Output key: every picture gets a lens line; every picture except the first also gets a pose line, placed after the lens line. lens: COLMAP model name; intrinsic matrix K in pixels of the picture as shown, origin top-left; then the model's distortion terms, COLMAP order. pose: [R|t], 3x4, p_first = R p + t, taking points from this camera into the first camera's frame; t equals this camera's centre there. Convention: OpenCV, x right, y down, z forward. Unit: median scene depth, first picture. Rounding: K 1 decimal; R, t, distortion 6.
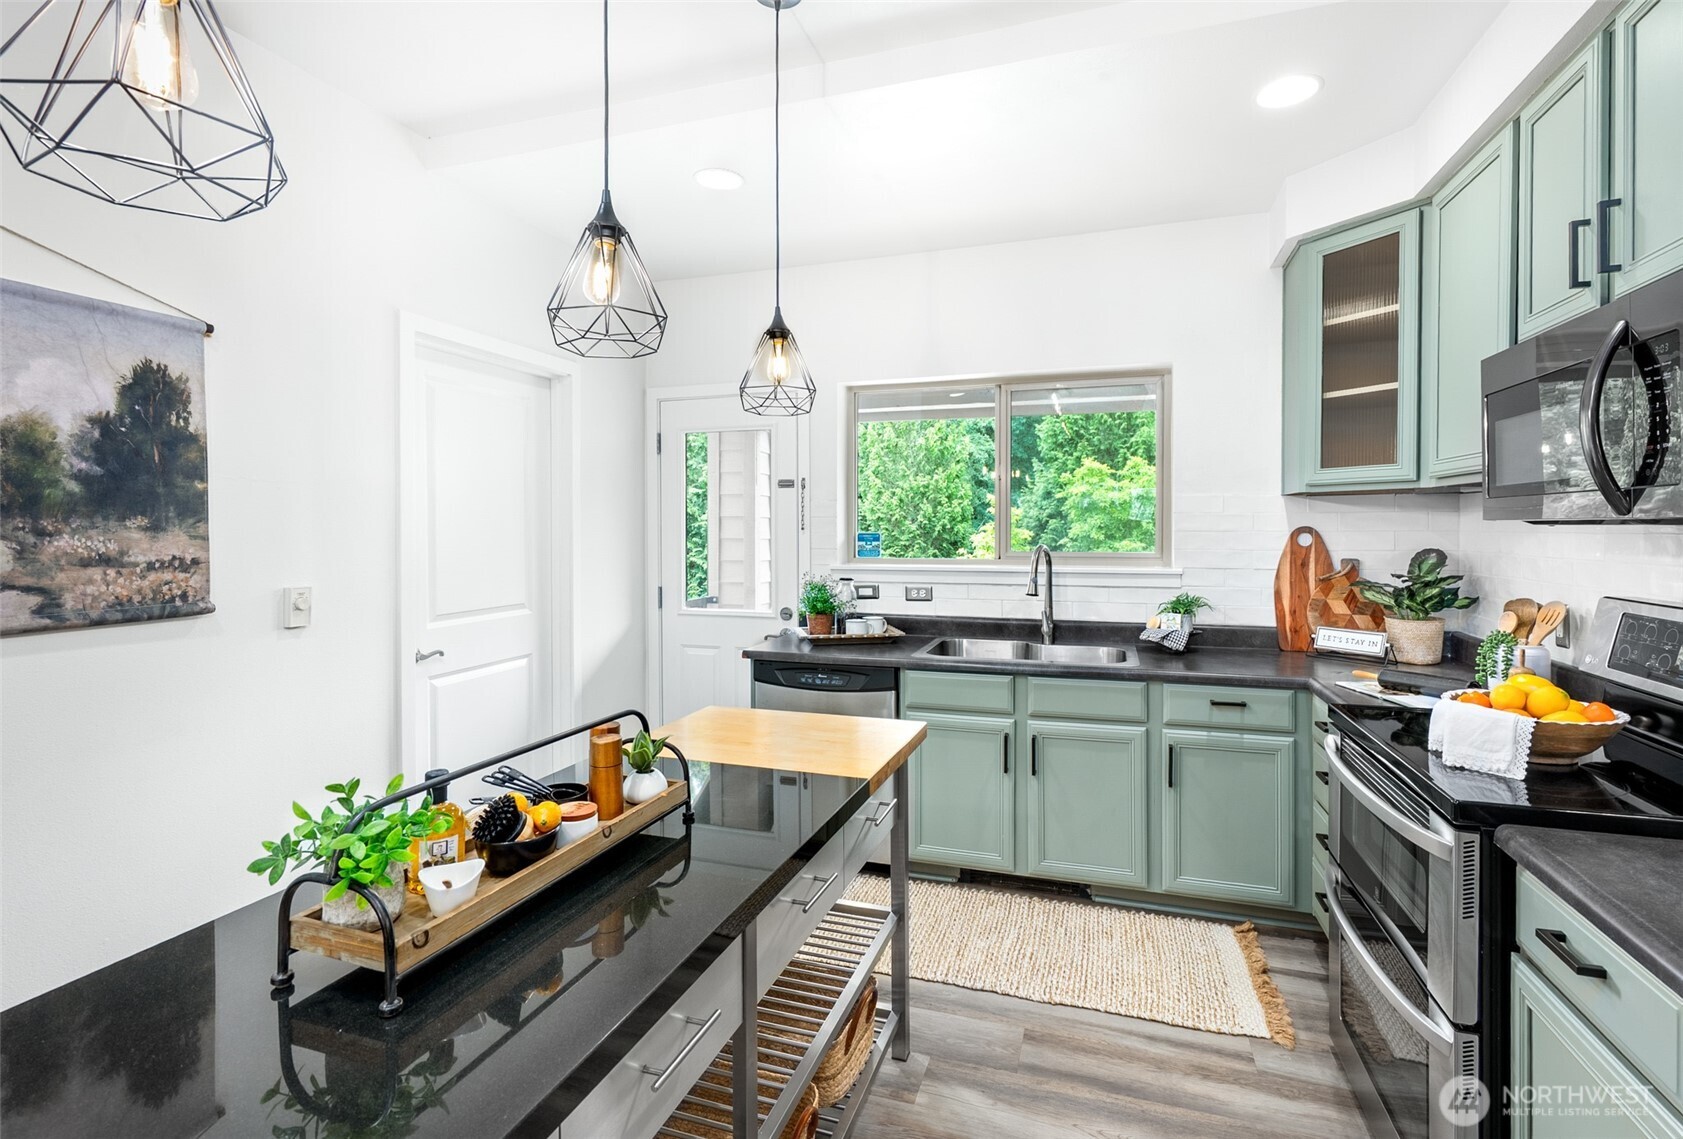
lens RADIAL K [[790.5, 0, 843.3], [0, 790.5, 528.0], [0, 0, 1]] dist [0.000413, 0.000065]
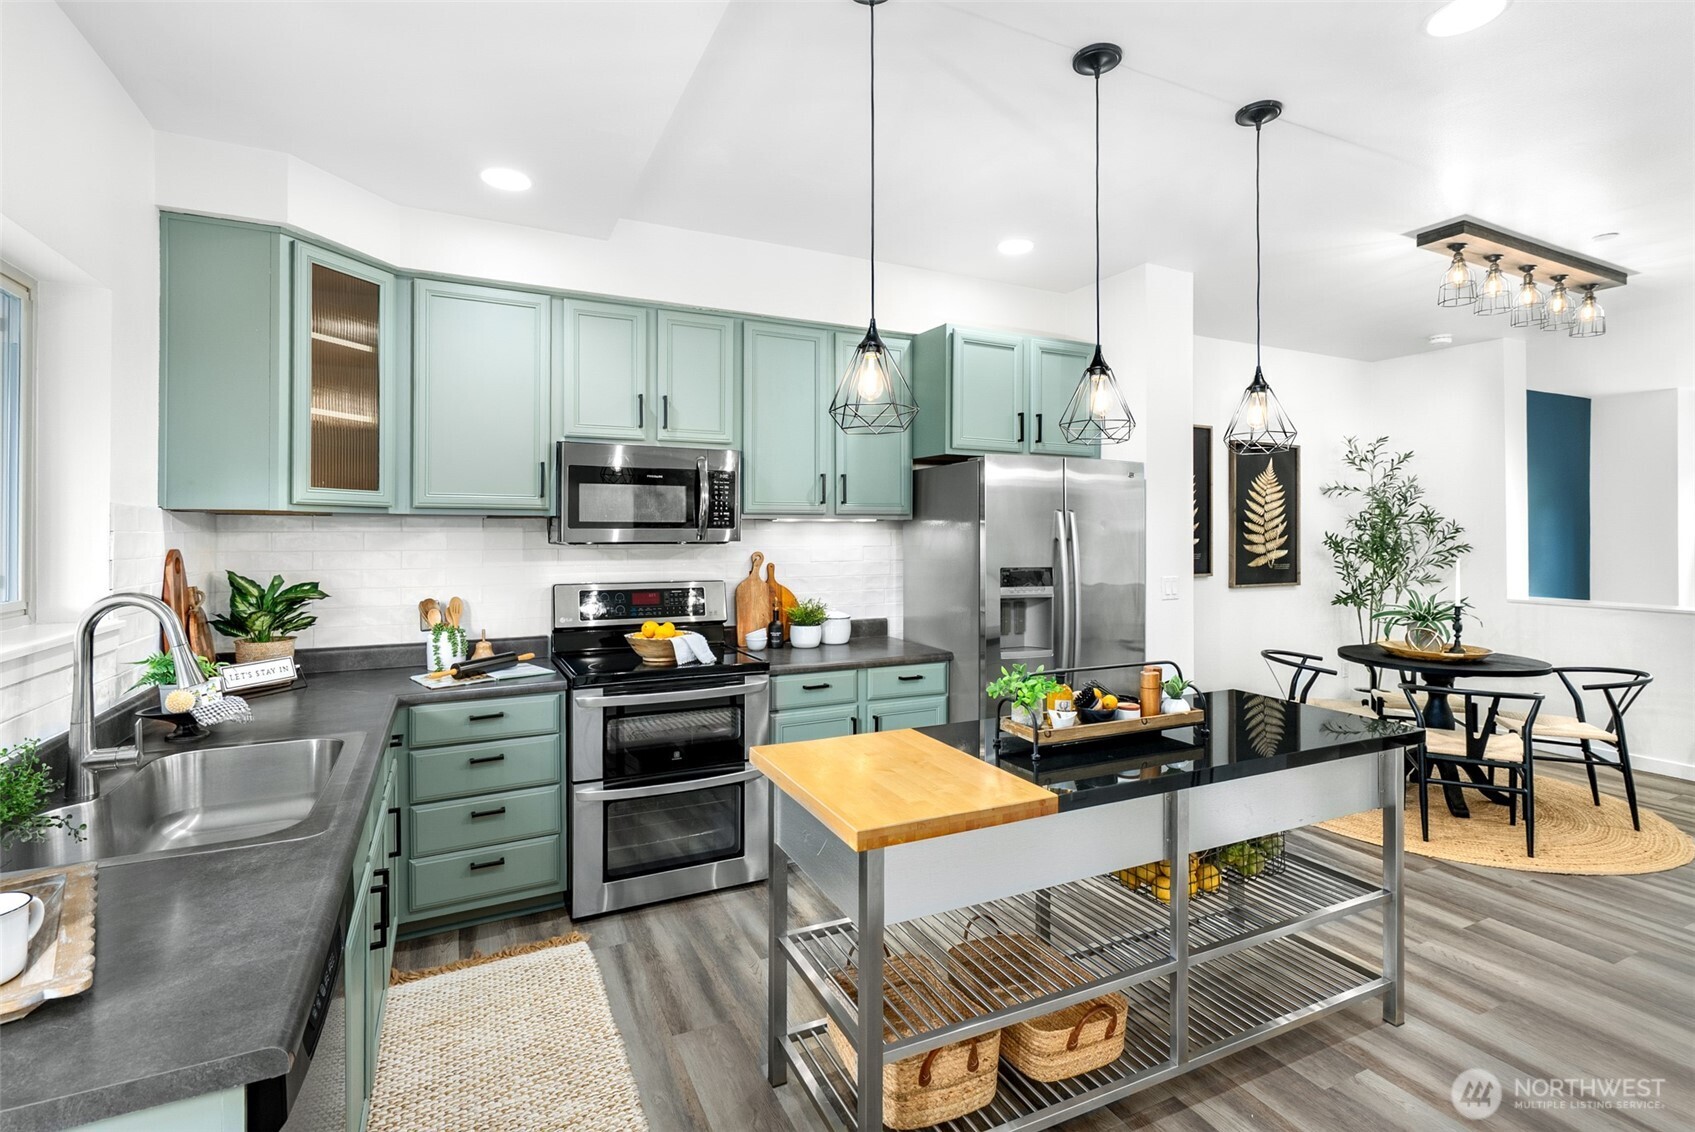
lens RADIAL K [[780.9, 0, 844.4], [0, 780.9, 538.9], [0, 0, 1]] dist [0.000675, 0.000204]
pose [[-0.699622, 0.000399, 0.714513, -0.674896], [0.004719, 0.999981, 0.004061, -0.018213], [-0.714498, 0.006213, -0.699610, 1.595709]]
